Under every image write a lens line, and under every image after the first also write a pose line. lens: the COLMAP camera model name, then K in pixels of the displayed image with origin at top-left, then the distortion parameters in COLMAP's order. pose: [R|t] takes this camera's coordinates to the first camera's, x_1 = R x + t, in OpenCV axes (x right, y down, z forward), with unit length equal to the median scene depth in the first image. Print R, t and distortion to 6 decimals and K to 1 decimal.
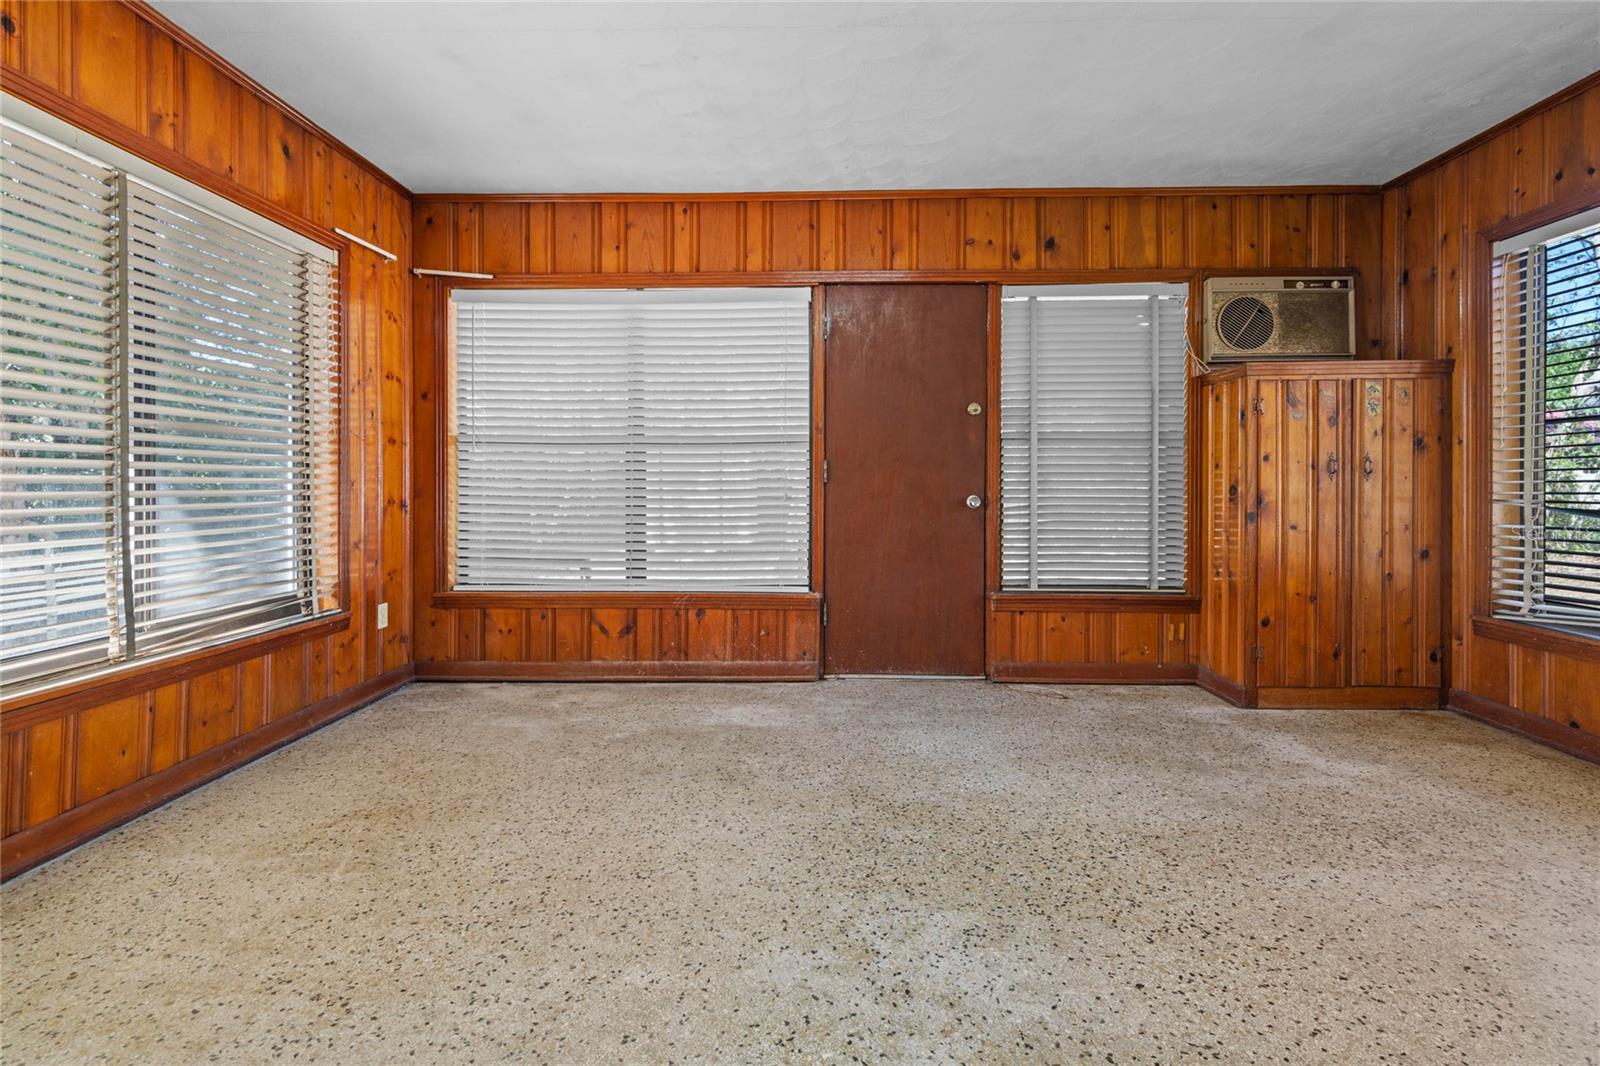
lens RADIAL K [[732.8, 0, 780.7], [0, 732.8, 486.7], [0, 0, 1]] dist [-0.004163, 0.001174]
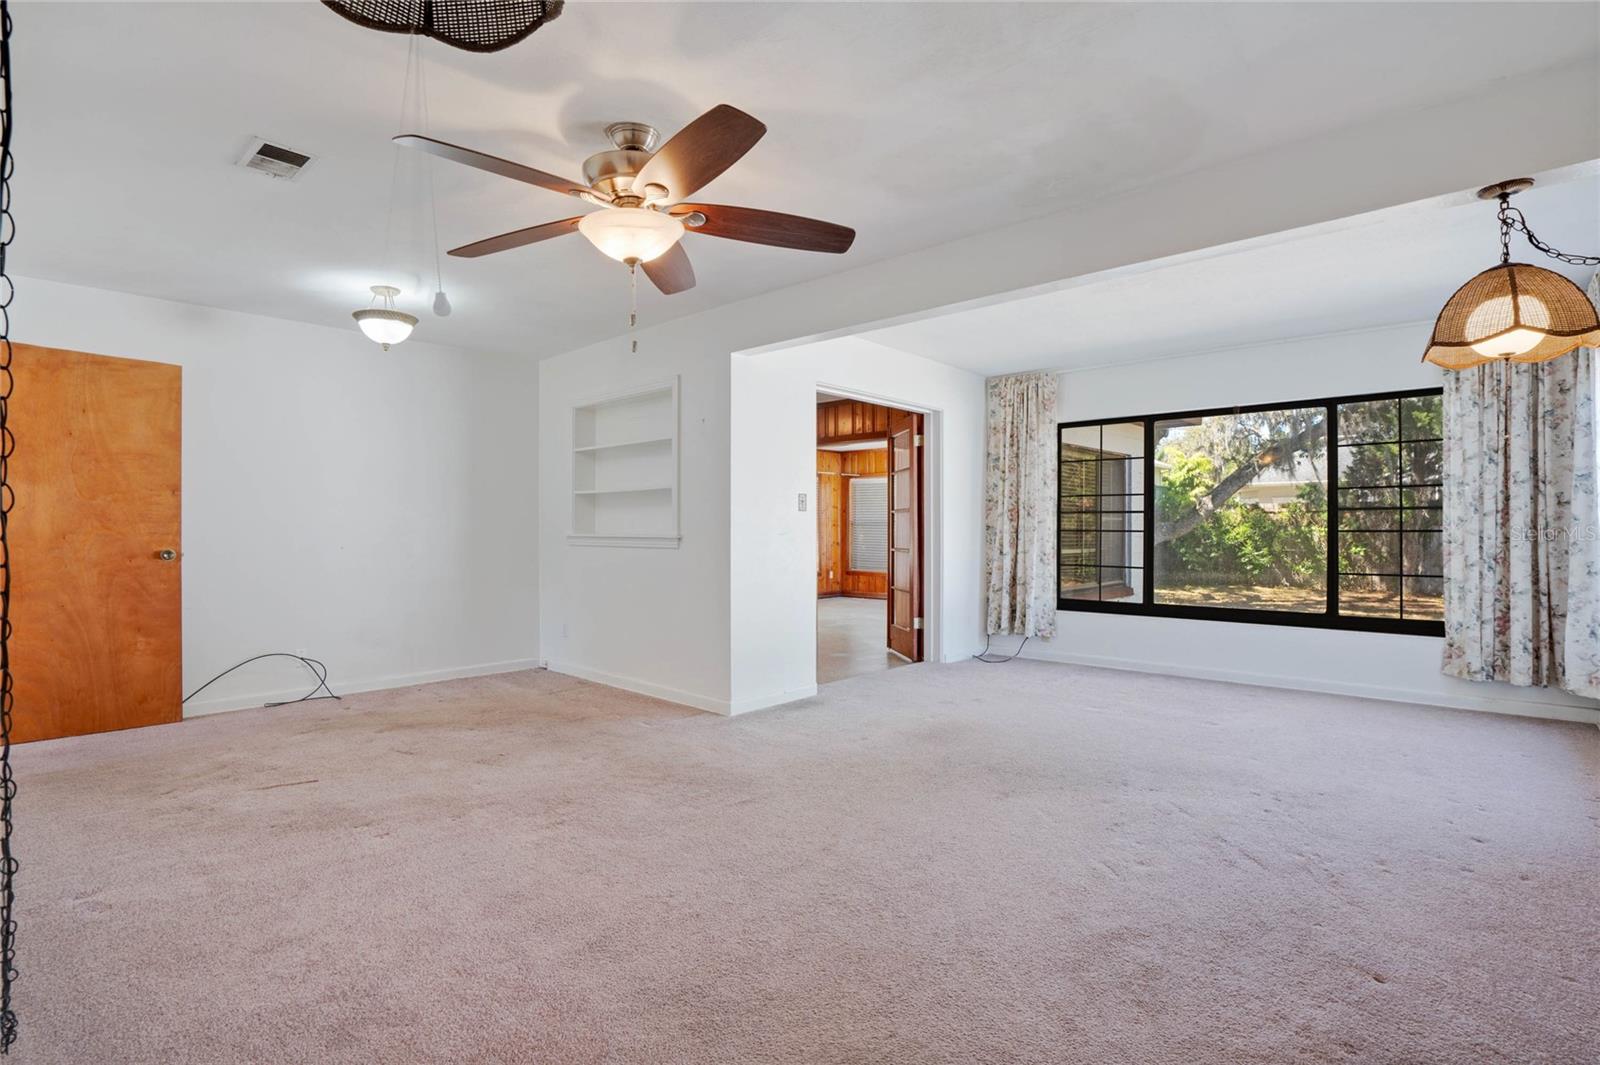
lens RADIAL K [[759.5, 0, 795.8], [0, 759.5, 530.0], [0, 0, 1]] dist [-0.050131, 0.015240]
pose [[0.752526, -0.003206, -0.658554, 2.286858], [-0.000962, 0.999982, -0.005968, -0.023587], [0.658561, 0.005125, 0.752510, -2.461606]]
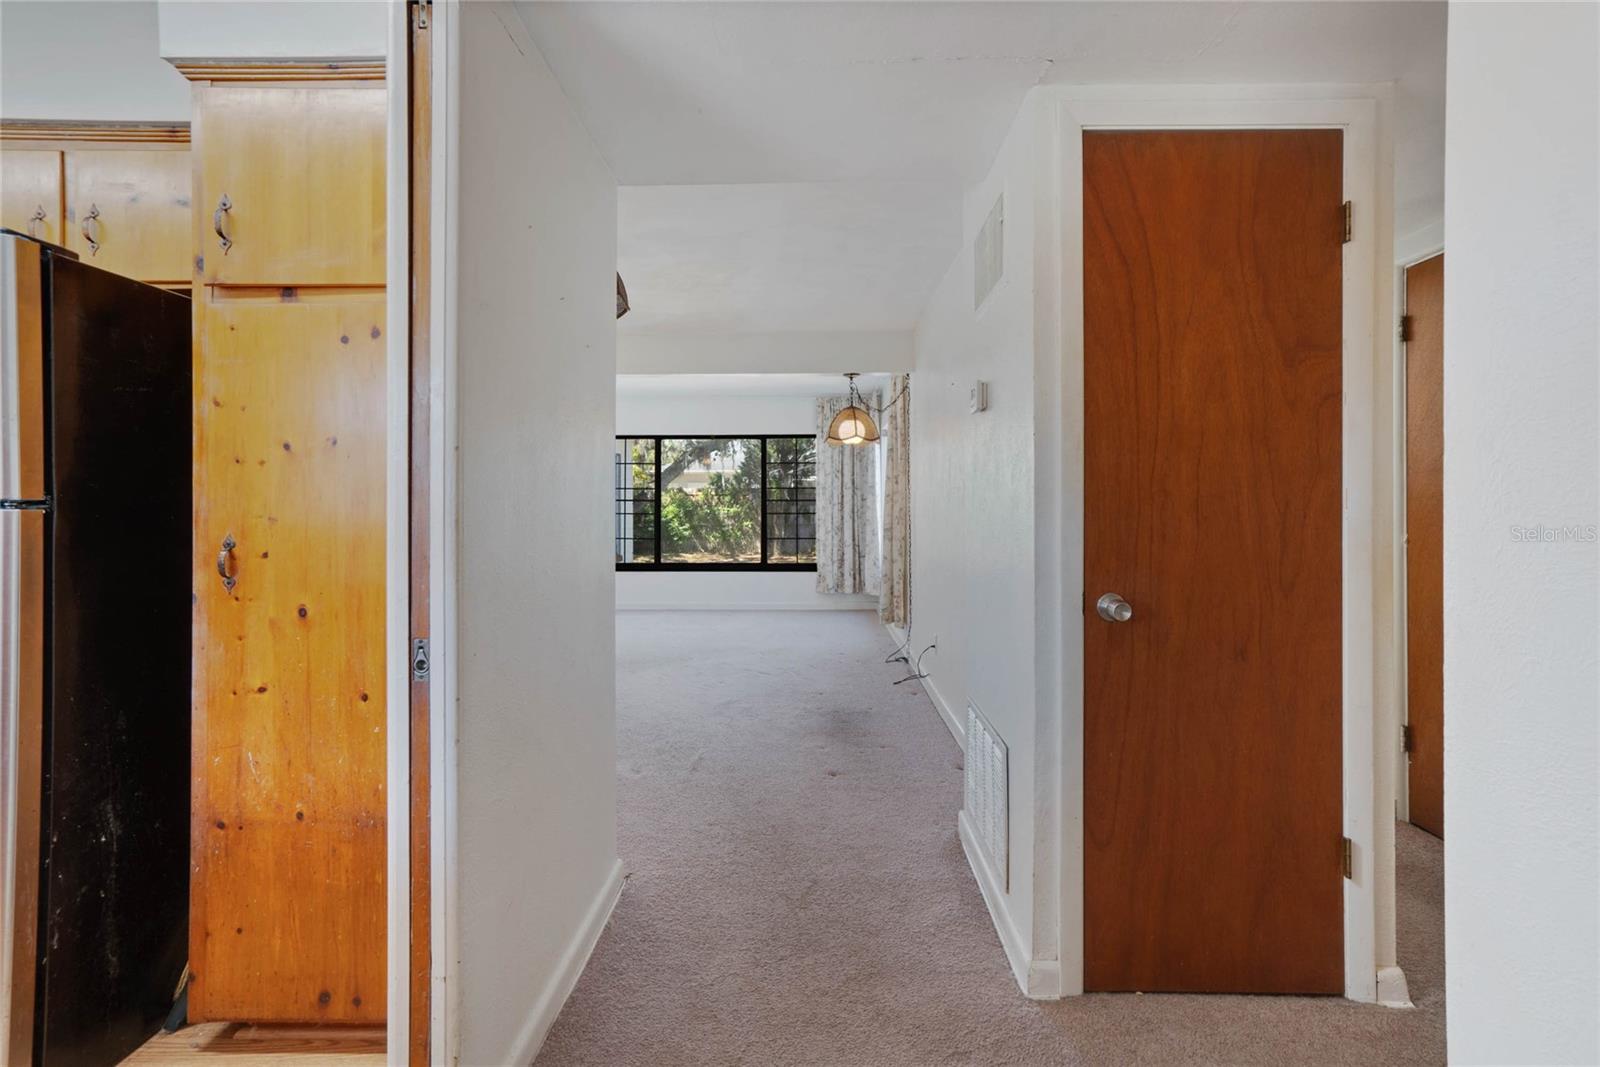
lens RADIAL K [[759.5, 0, 775.4], [0, 759.5, 513.8], [0, 0, 1]] dist [-0.050131, 0.015240]
pose [[0.999864, -0.004958, -0.015733, 2.174984], [0.005022, 0.999979, 0.004003, -0.044969], [0.015713, -0.004082, 0.999868, -3.355450]]
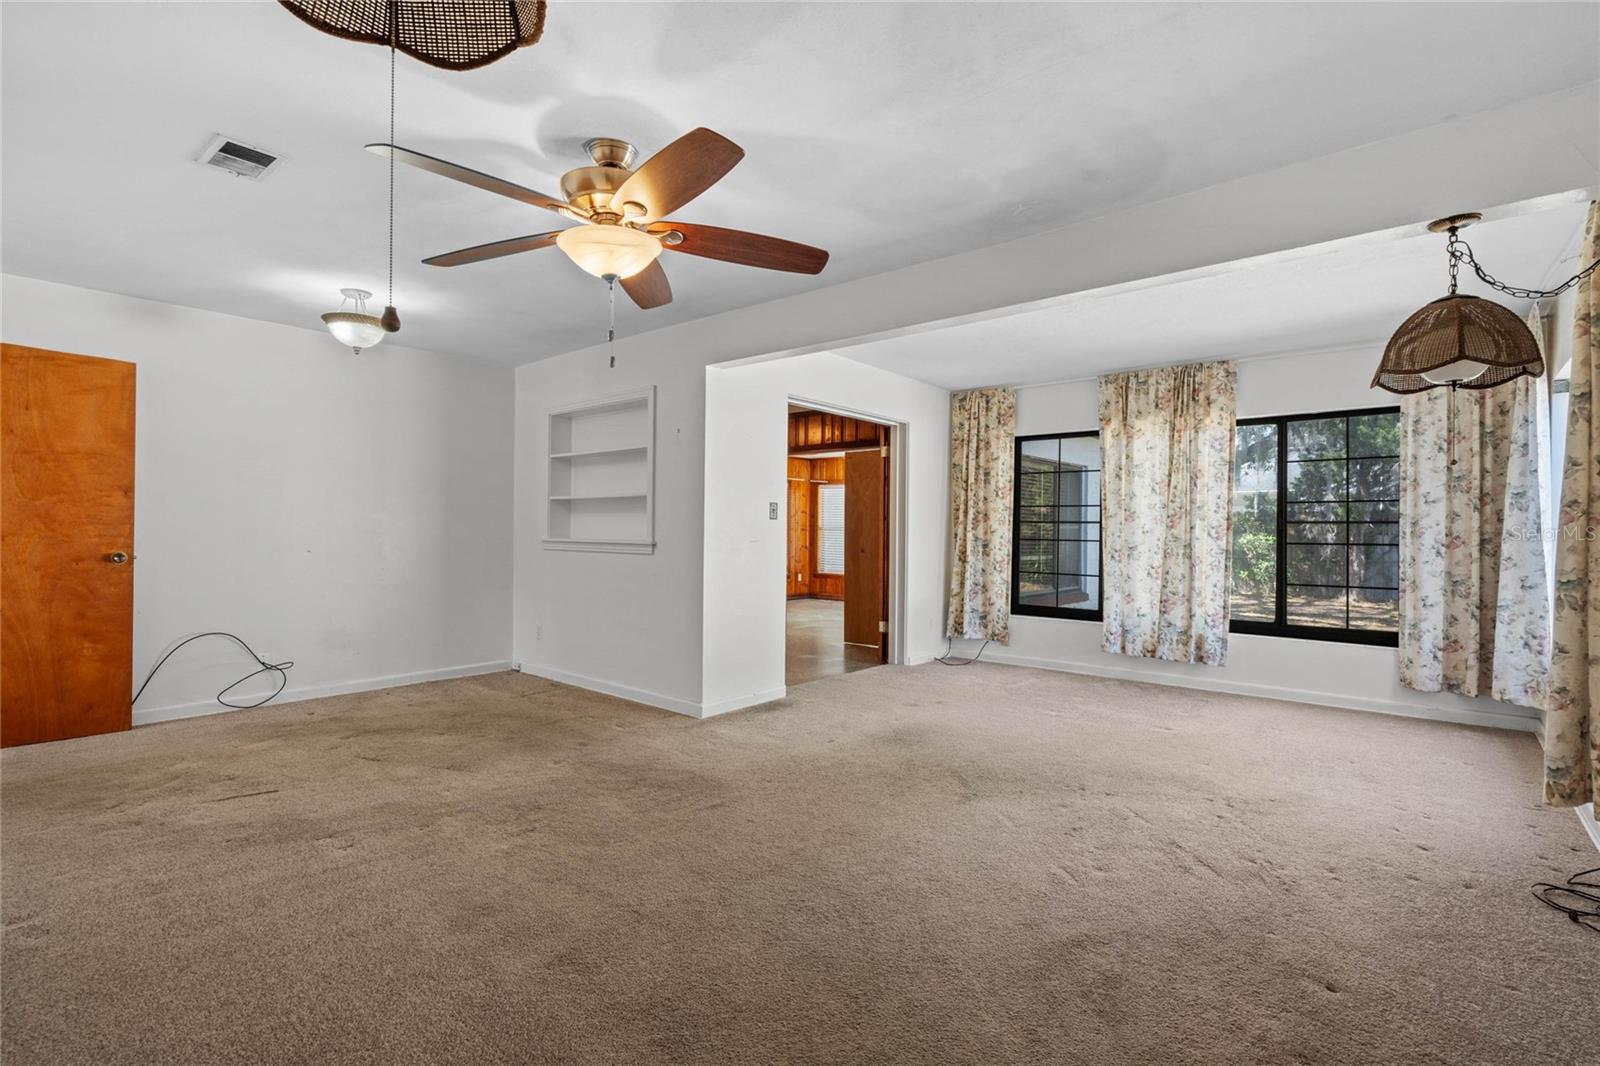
lens RADIAL K [[732.8, 0, 797.3], [0, 732.8, 529.8], [0, 0, 1]] dist [-0.004163, 0.001174]
pose [[0.780405, 0.002644, -0.625269, 2.282733], [-0.010834, 0.999898, -0.009294, -0.037073], [0.625181, 0.014027, 0.780354, -2.462352]]
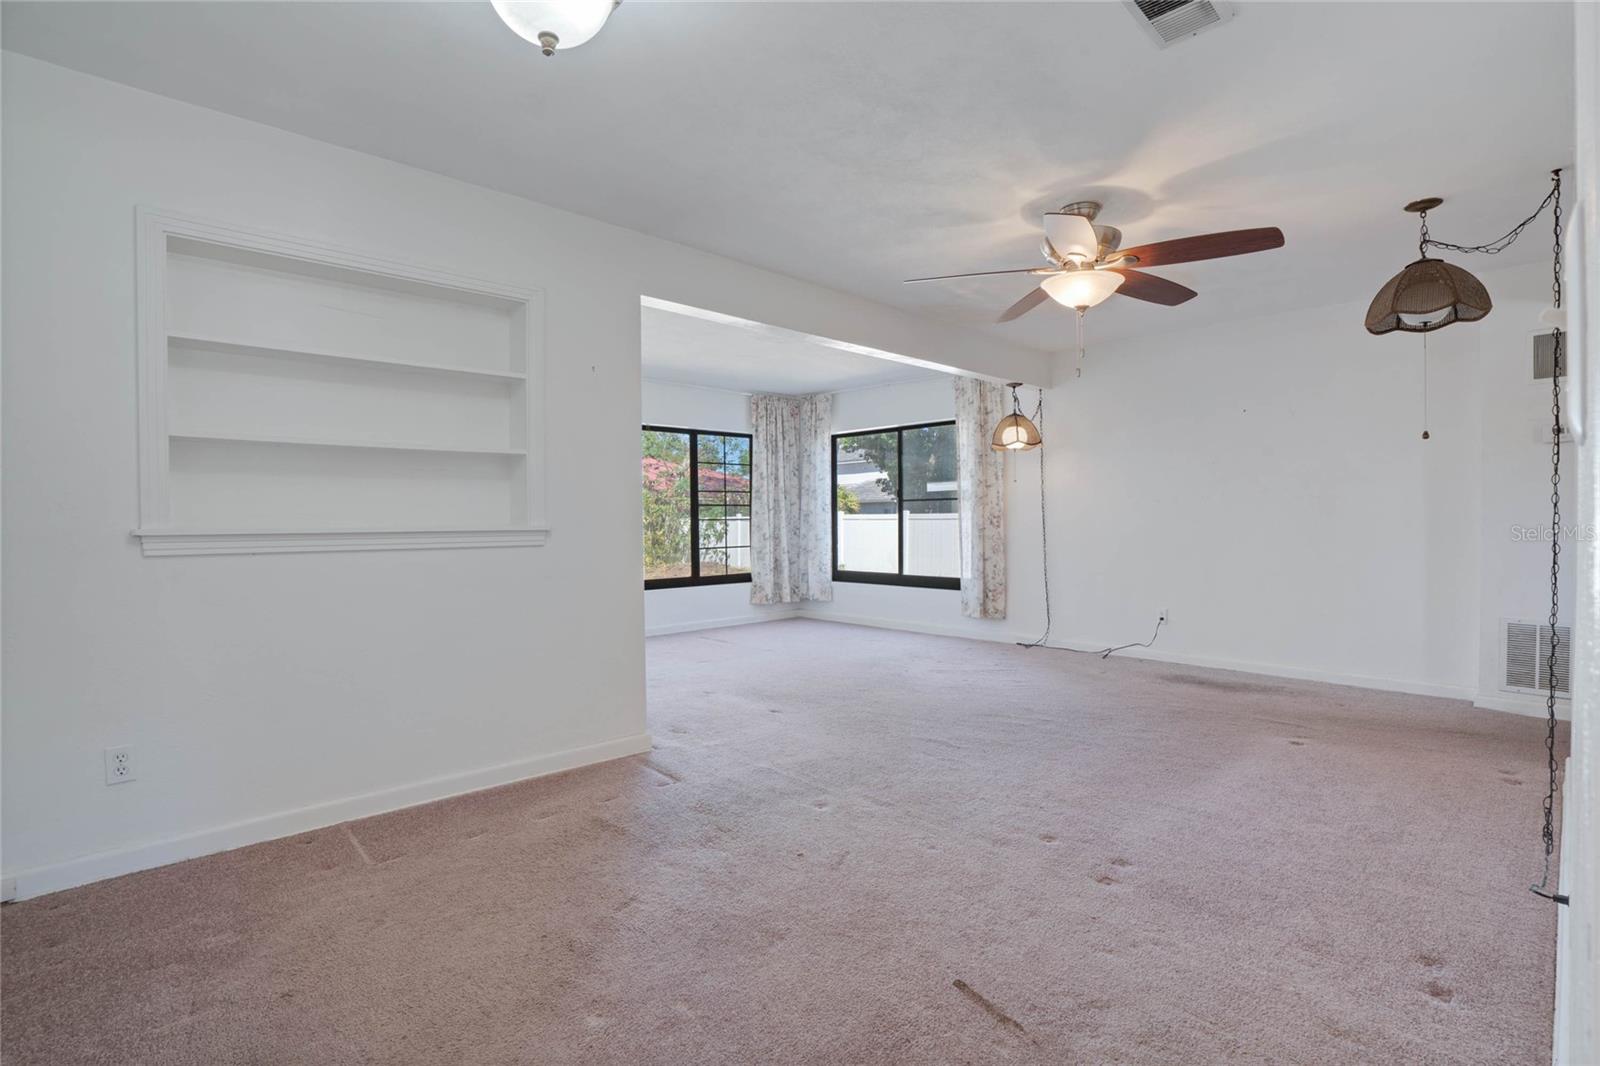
lens RADIAL K [[759.5, 0, 801.5], [0, 759.5, 533.8], [0, 0, 1]] dist [-0.050131, 0.015240]
pose [[0.702425, -0.022153, 0.711413, 0.405913], [0.014067, 0.999752, 0.017242, -0.024976], [-0.711619, -0.002104, 0.702563, -2.425955]]
